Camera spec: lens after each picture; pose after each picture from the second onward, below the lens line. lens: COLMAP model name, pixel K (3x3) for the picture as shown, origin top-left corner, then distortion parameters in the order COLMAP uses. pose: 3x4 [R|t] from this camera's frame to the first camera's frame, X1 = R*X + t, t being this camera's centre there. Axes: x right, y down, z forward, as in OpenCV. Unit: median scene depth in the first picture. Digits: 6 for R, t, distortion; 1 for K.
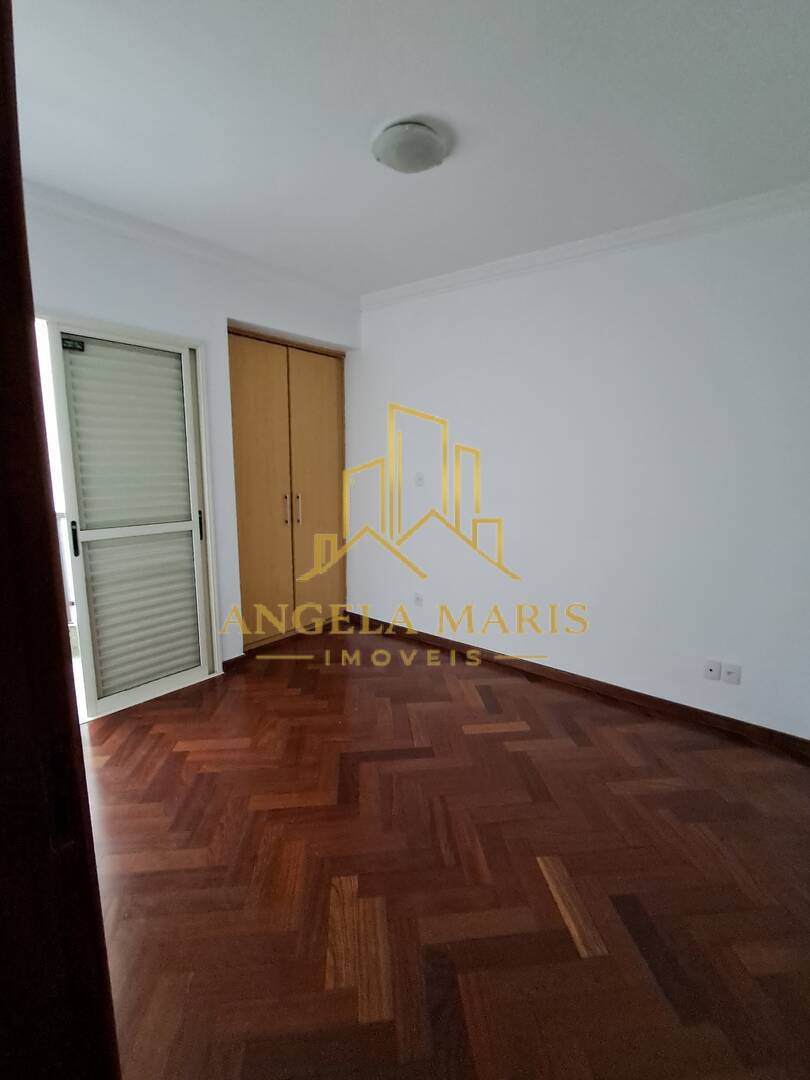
lens RADIAL K [[488.9, 0, 416.8], [0, 488.9, 539.7], [0, 0, 1]] dist [0.001474, -0.000174]
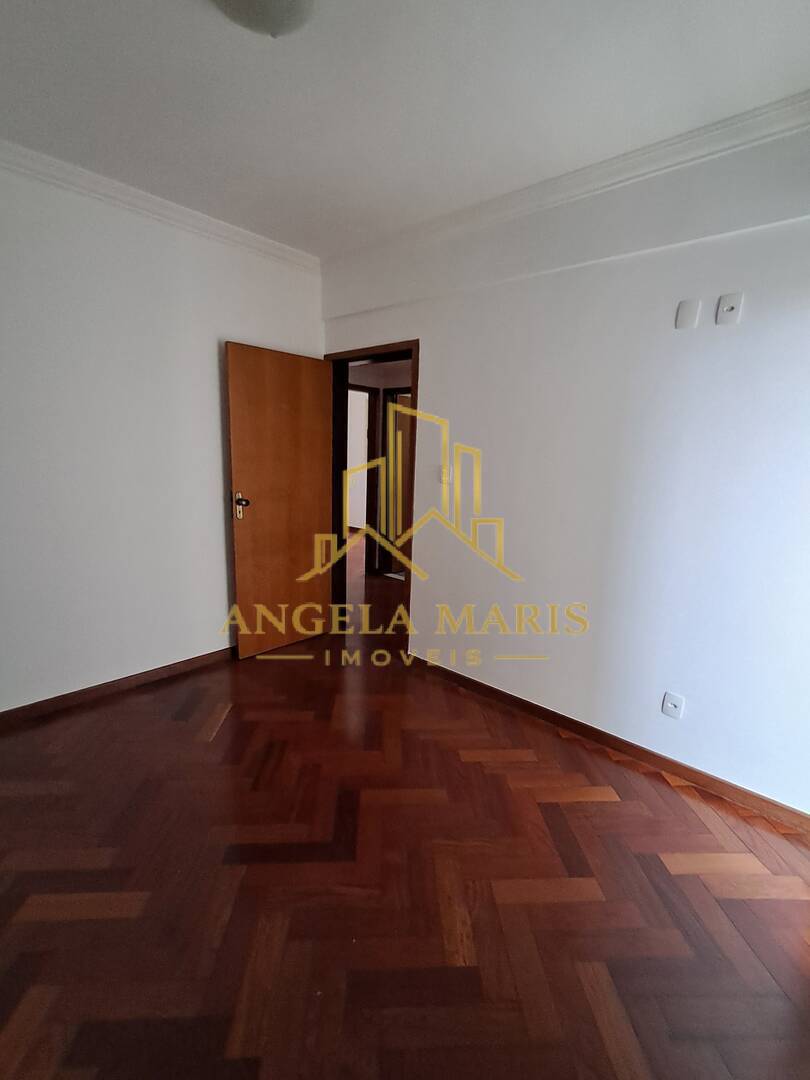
lens RADIAL K [[488.9, 0, 416.8], [0, 488.9, 539.7], [0, 0, 1]] dist [0.001474, -0.000174]
pose [[-0.997372, -0.059076, 0.041934, -0.252974], [-0.041513, 0.940410, 0.337499, -0.256453], [-0.059373, 0.334872, -0.940391, 1.527114]]
